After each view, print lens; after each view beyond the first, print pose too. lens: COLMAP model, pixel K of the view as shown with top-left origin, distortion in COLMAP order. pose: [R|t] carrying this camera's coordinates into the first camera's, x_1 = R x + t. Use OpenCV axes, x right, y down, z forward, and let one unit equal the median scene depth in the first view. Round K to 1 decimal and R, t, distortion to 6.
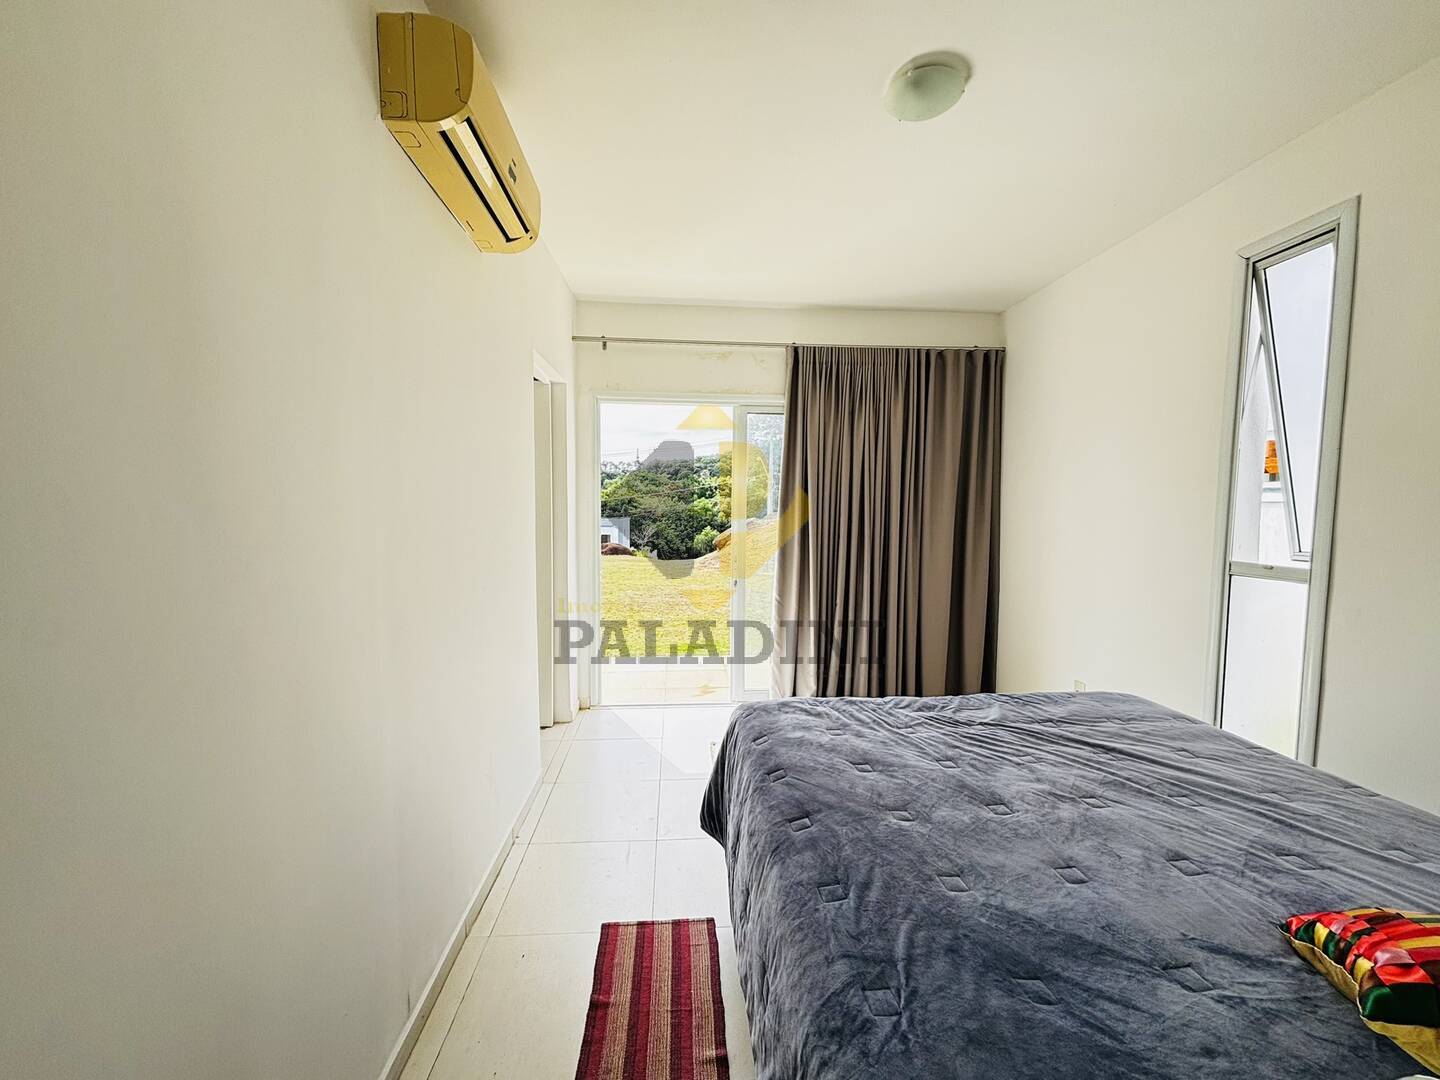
lens RADIAL K [[583.5, 0, 716.8], [0, 583.5, 539.7], [0, 0, 1]] dist [-0.000881, 0.000129]
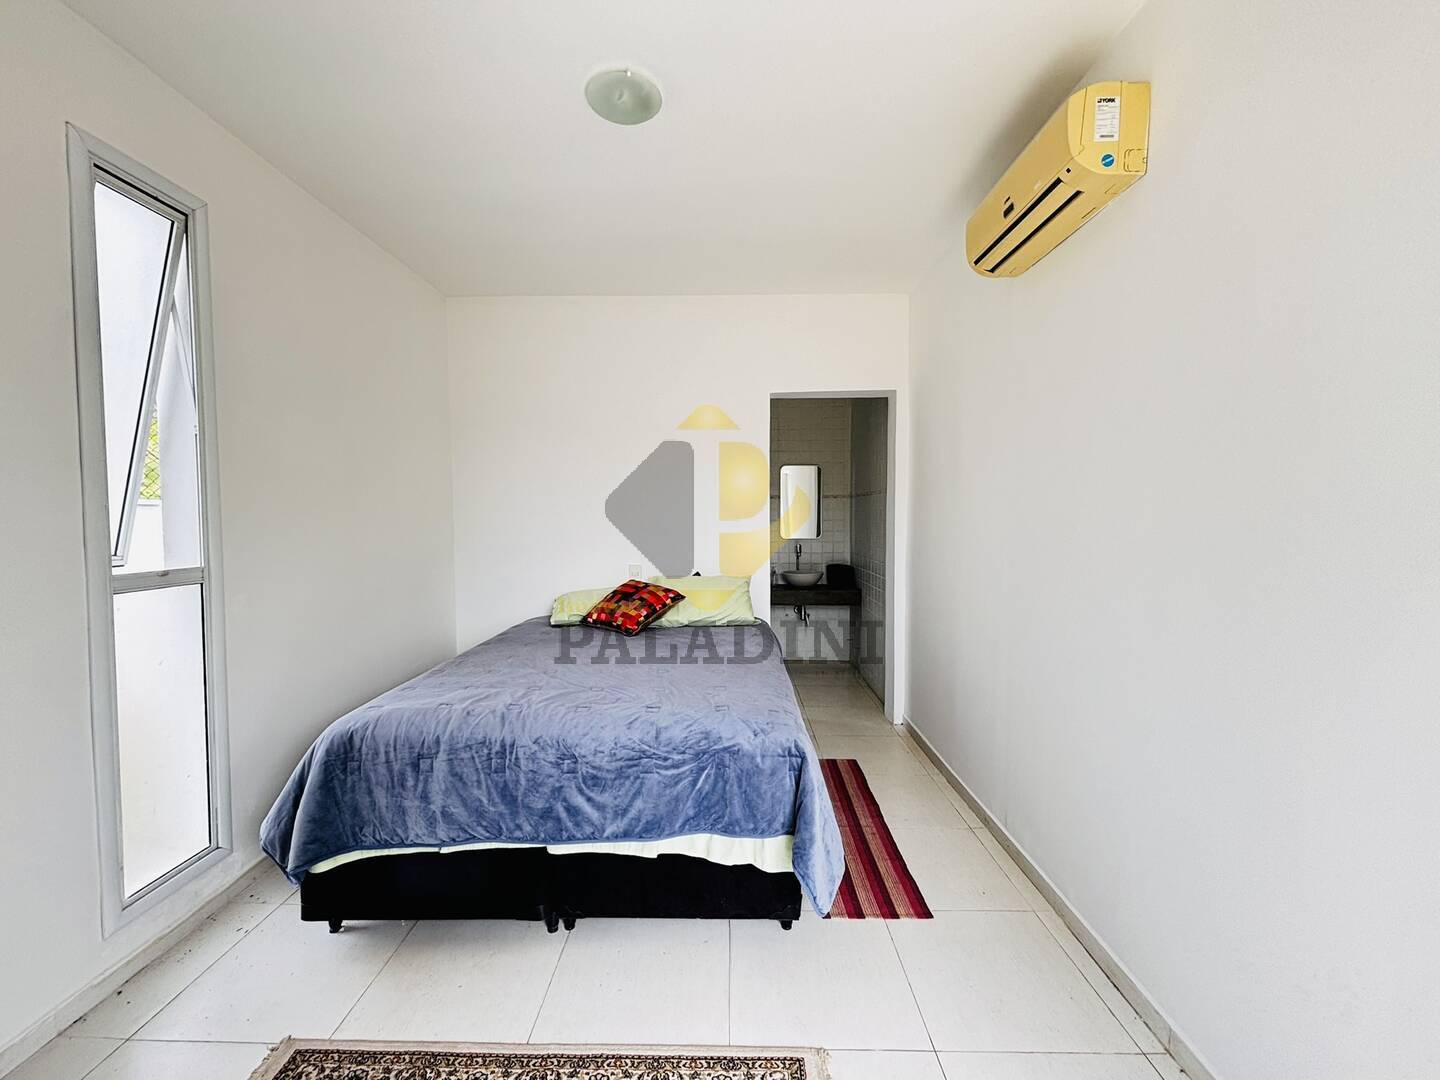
lens RADIAL K [[583.5, 0, 716.8], [0, 583.5, 539.7], [0, 0, 1]] dist [-0.000881, 0.000129]
pose [[-0.995353, -0.009172, 0.095851, 0.076780], [0.001286, 0.994098, 0.108481, -0.091256], [-0.096281, 0.108100, -0.989467, 1.758636]]
